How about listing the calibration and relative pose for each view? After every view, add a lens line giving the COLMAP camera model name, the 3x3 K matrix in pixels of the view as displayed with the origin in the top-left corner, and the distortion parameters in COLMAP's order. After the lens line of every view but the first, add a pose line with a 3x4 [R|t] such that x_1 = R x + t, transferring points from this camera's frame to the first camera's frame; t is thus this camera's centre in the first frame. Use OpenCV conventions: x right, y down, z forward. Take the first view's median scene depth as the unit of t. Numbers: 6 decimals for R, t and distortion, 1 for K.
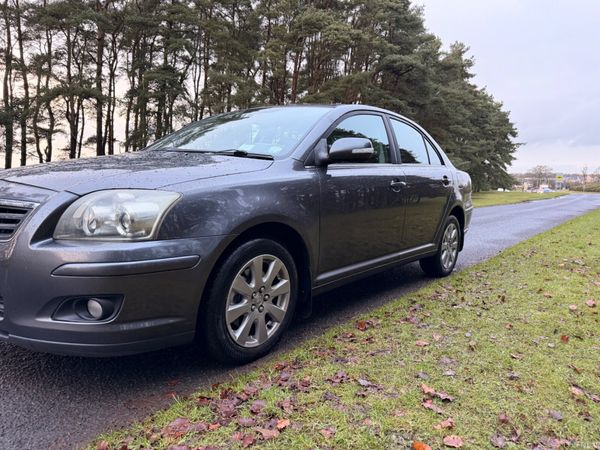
lens RADIAL K [[418.0, 0, 304.9], [0, 418.0, 225.0], [0, 0, 1]] dist [0.040477, -0.048123]
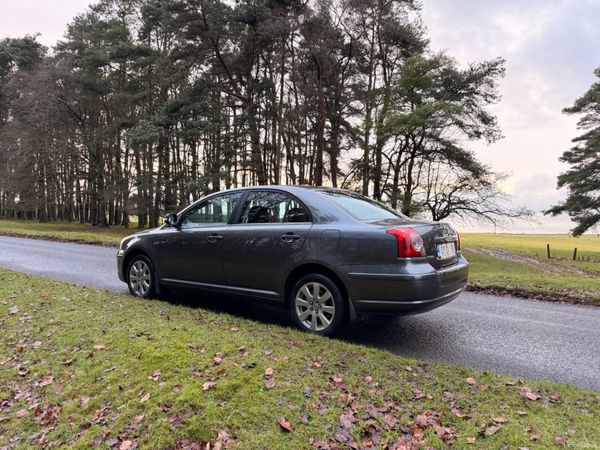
lens RADIAL K [[418.0, 0, 301.0], [0, 418.0, 229.1], [0, 0, 1]] dist [0.040477, -0.048123]
pose [[0.012907, -0.020513, -0.999706, 0.162548], [-0.133382, 0.990819, -0.022053, -0.012363], [0.990981, 0.133628, 0.010053, 0.119424]]
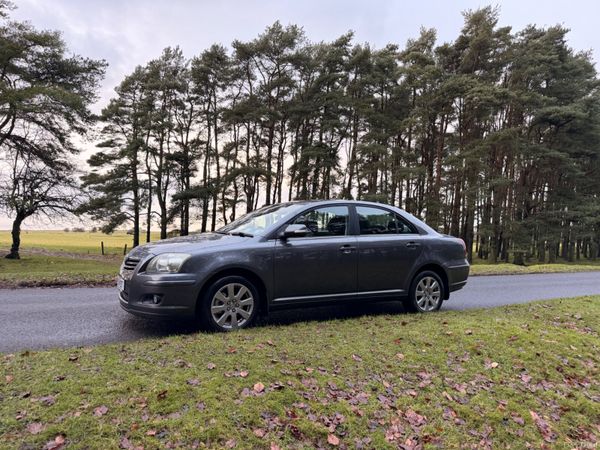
lens RADIAL K [[418.0, 0, 303.7], [0, 418.0, 224.0], [0, 0, 1]] dist [0.040477, -0.048123]
pose [[0.924842, -0.022190, -0.379704, 0.061445], [-0.031422, 0.990427, -0.134414, 0.002766], [0.379052, 0.136243, 0.915291, -0.049667]]
